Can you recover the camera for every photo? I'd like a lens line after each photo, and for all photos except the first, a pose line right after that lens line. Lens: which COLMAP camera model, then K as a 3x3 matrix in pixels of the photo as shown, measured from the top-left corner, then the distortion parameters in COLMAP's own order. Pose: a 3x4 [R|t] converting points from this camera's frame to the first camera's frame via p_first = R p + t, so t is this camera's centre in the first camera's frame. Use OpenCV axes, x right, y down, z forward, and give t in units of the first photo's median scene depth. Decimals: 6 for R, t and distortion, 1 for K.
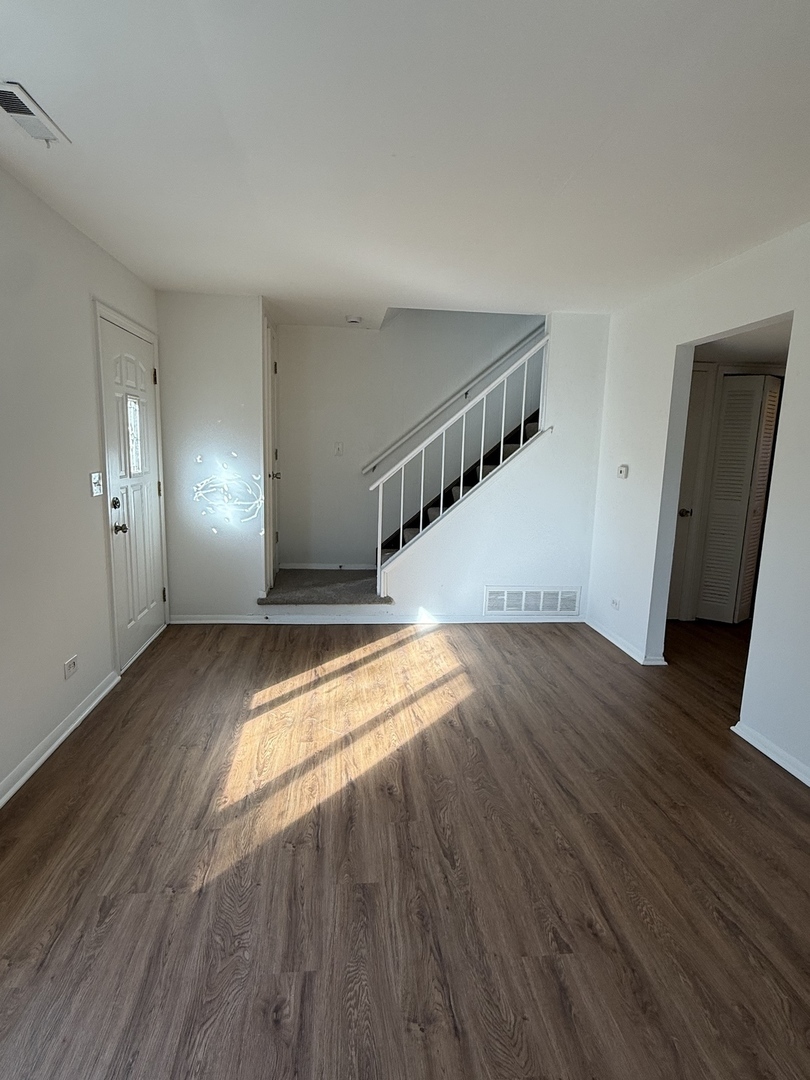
lens RADIAL K [[578.8, 0, 402.9], [0, 578.8, 539.5], [0, 0, 1]] dist [-0.006826, 0.000231]
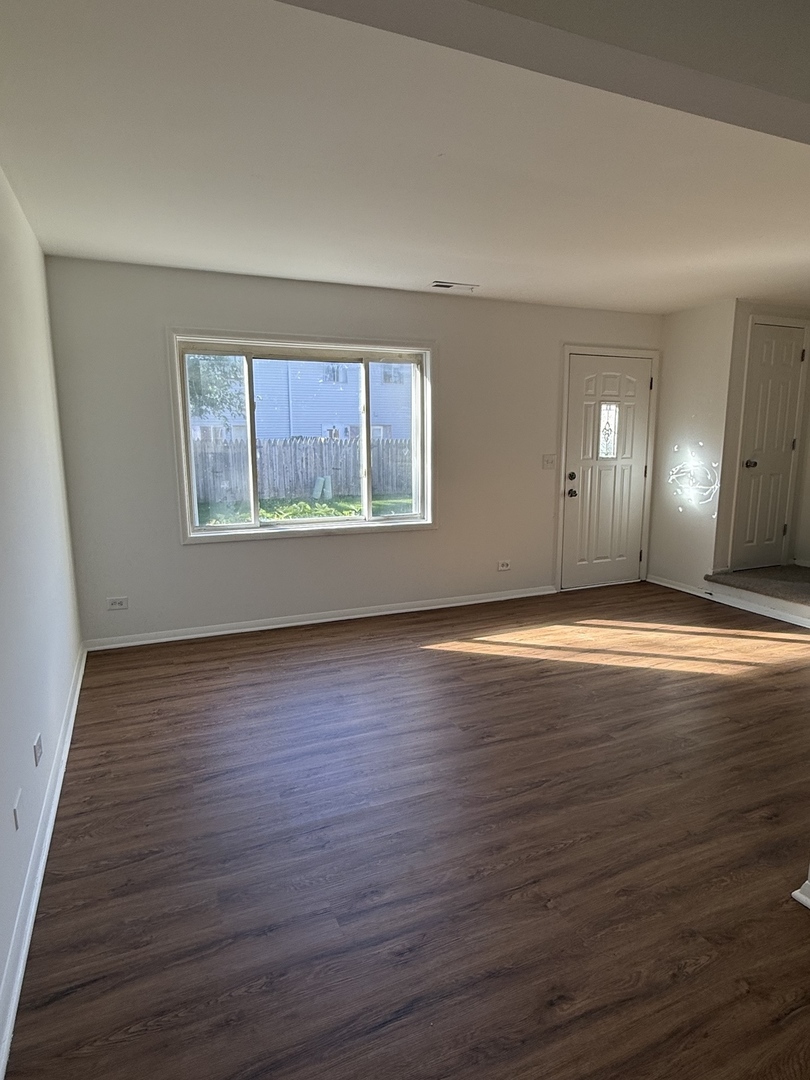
lens RADIAL K [[626.1, 0, 406.4], [0, 626.1, 541.2], [0, 0, 1]] dist [-0.007376, -0.000814]
pose [[0.304556, 0.136122, -0.942718, 0.749209], [-0.143347, 0.985013, 0.095920, 0.007268], [0.941646, 0.105923, 0.319504, 0.078820]]
